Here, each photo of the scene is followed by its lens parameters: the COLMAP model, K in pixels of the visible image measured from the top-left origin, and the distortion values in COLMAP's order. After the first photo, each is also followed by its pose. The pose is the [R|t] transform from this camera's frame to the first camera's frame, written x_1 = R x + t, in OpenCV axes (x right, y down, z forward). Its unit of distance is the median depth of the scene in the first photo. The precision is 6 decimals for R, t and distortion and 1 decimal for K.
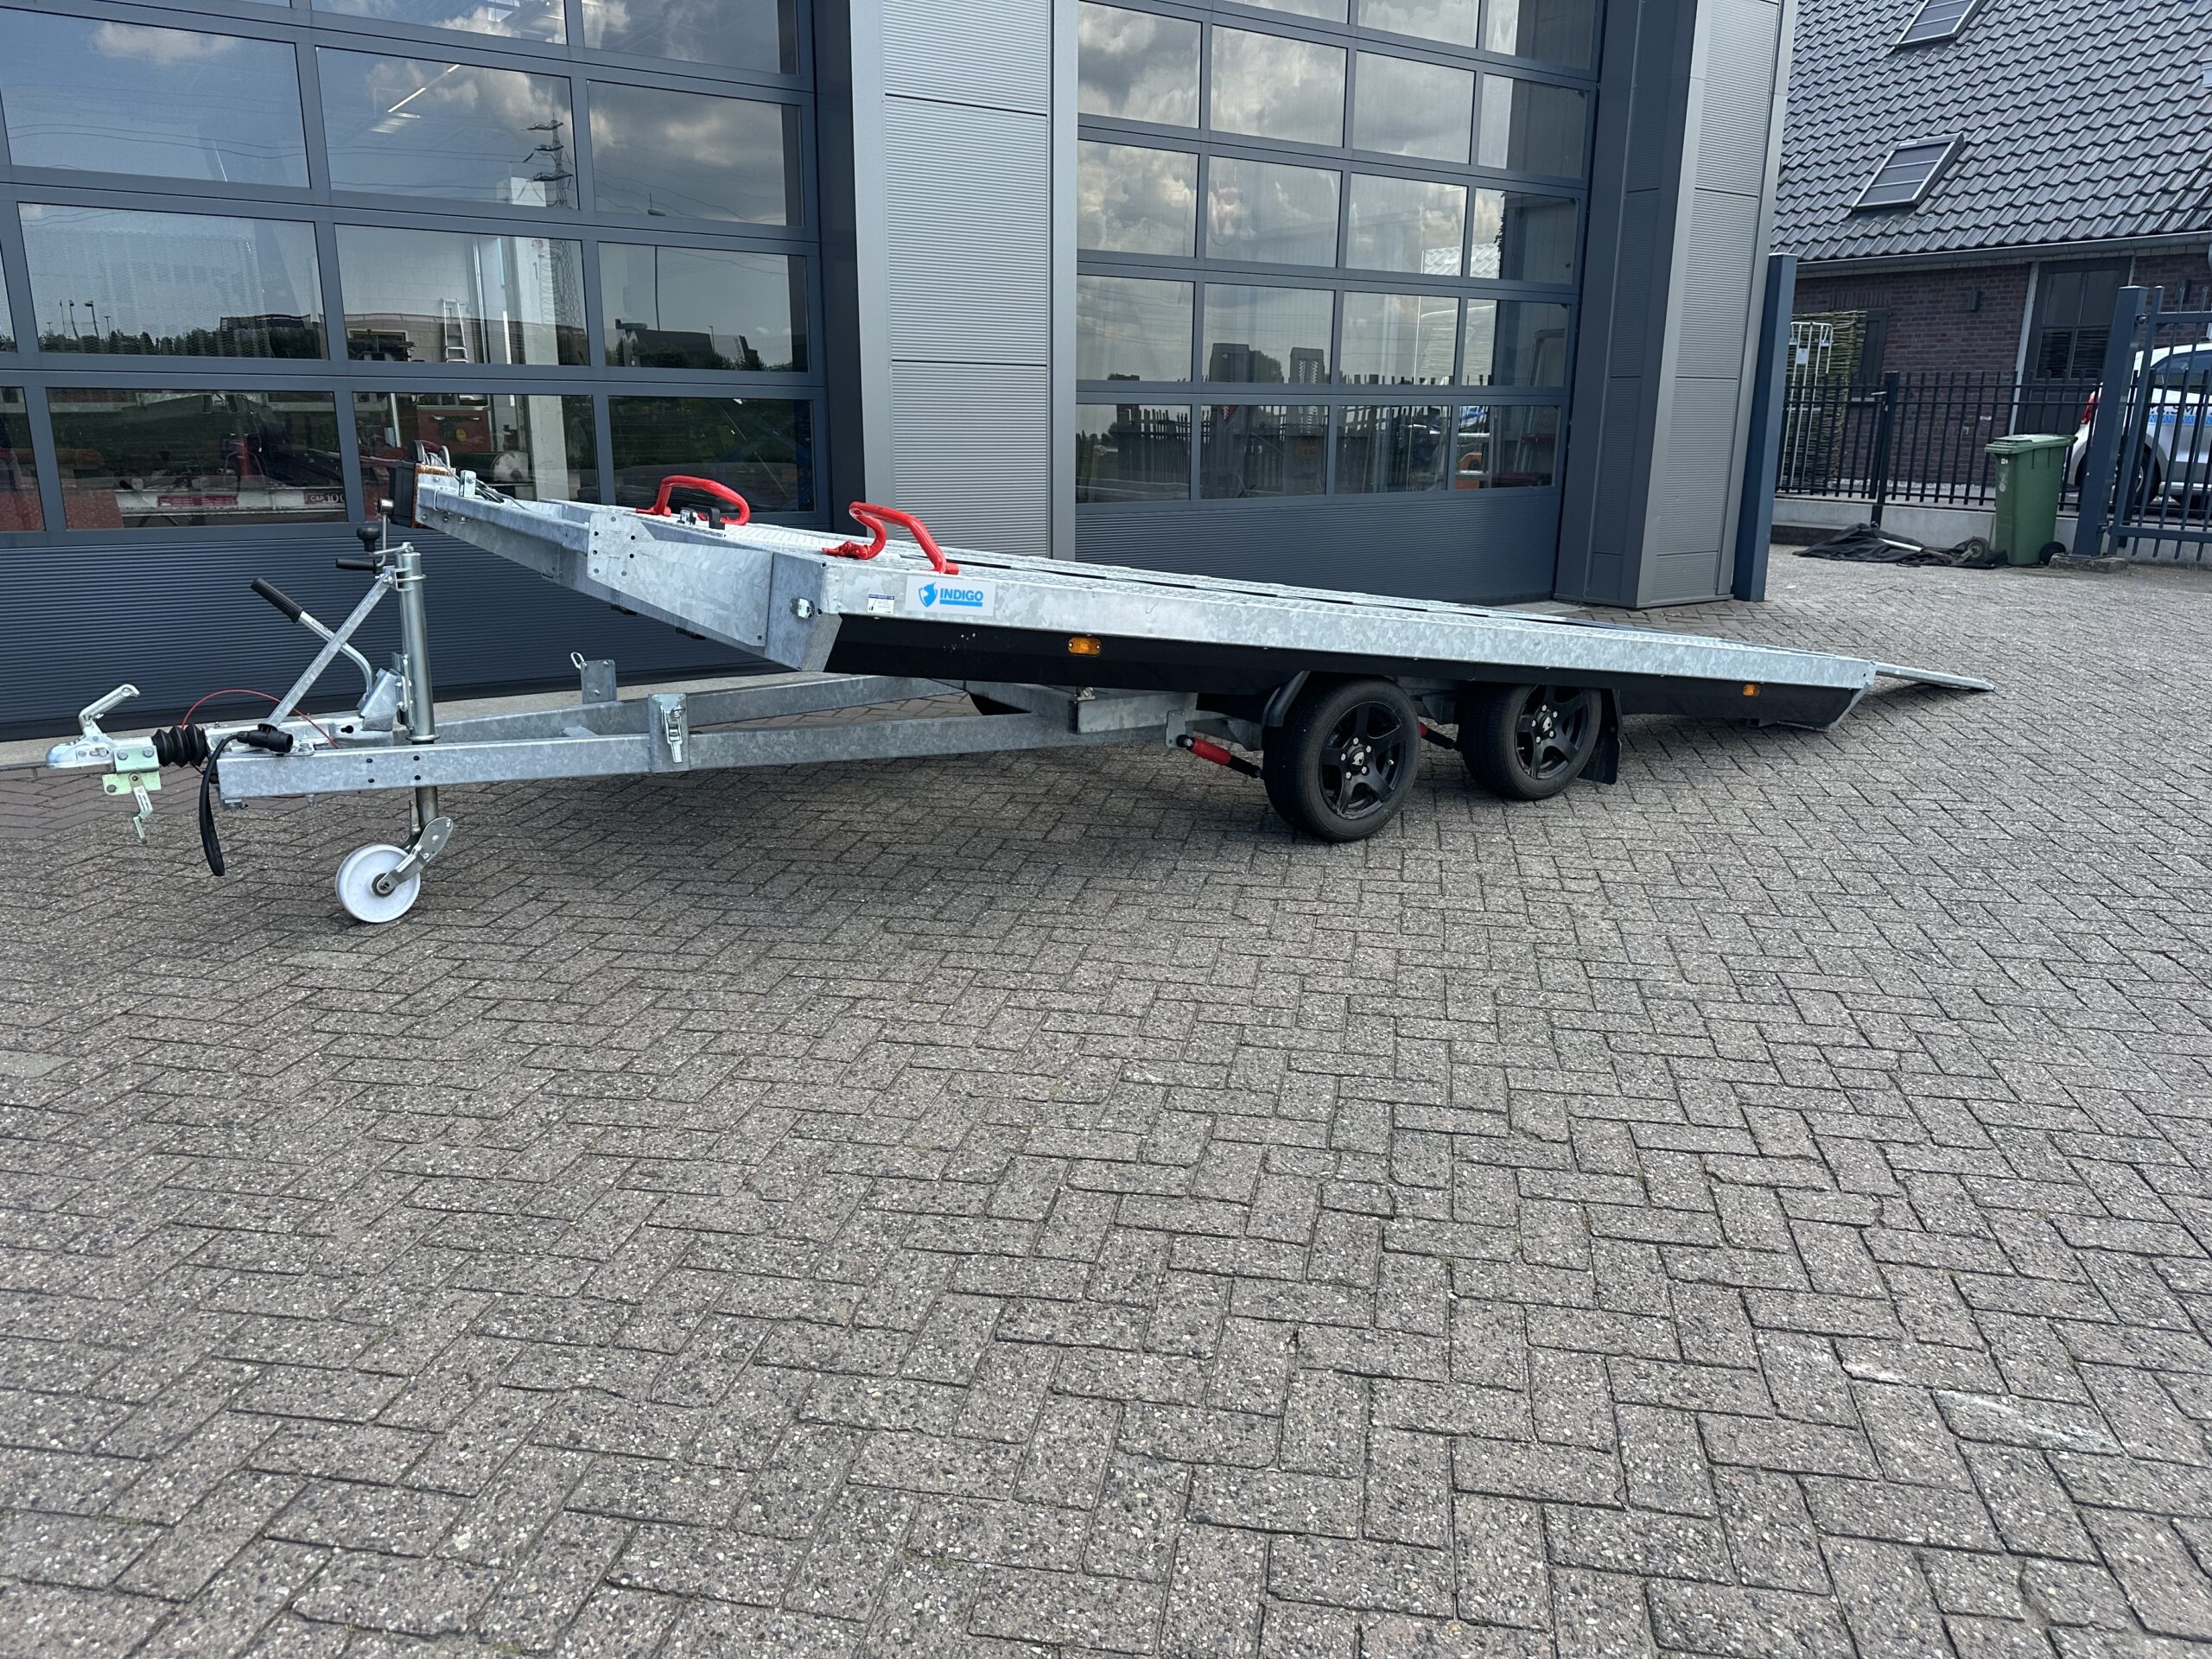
lens RADIAL K [[1583.0, 0, 1319.8], [0, 1583.0, 761.2], [0, 0, 1]] dist [0.068920, -0.092948]
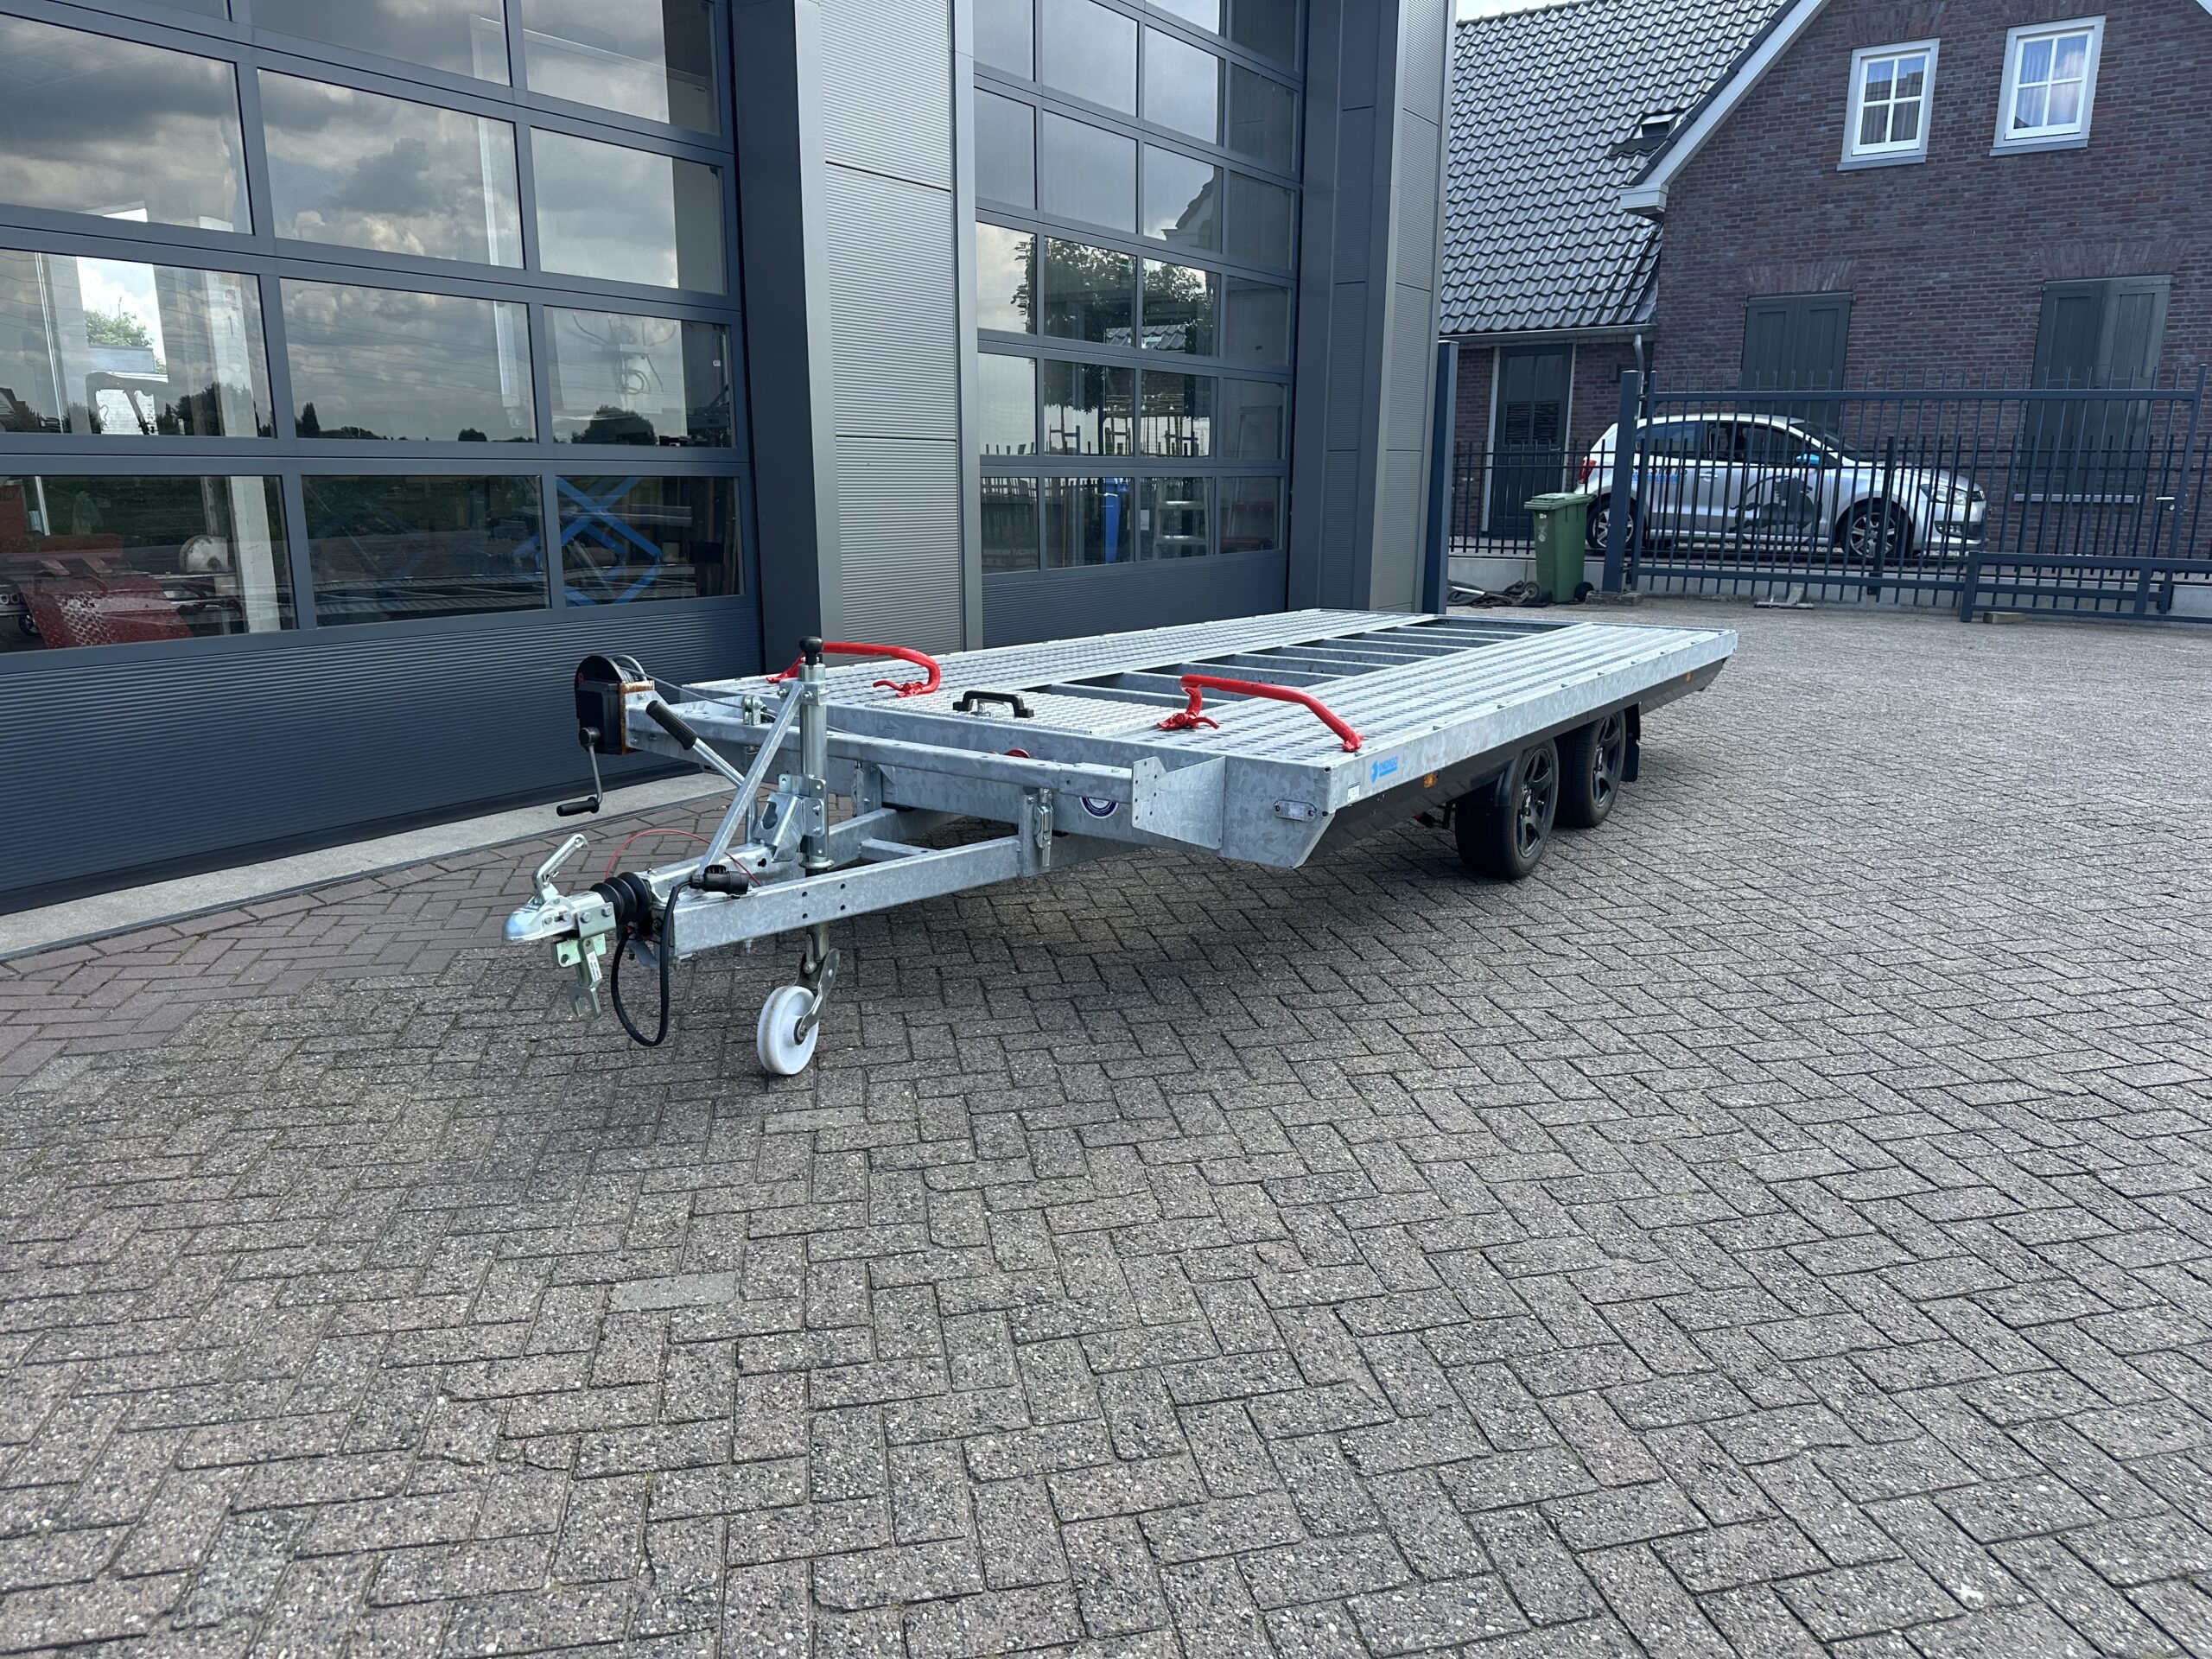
lens RADIAL K [[1513.6, 0, 1106.0], [0, 1513.6, 829.5], [0, 0, 1]] dist [0.011136, -0.024737]
pose [[0.932090, -0.092174, 0.350302, -0.688845], [0.086043, 0.995743, 0.033062, -0.047370], [-0.351858, -0.000676, 0.936053, 0.136382]]
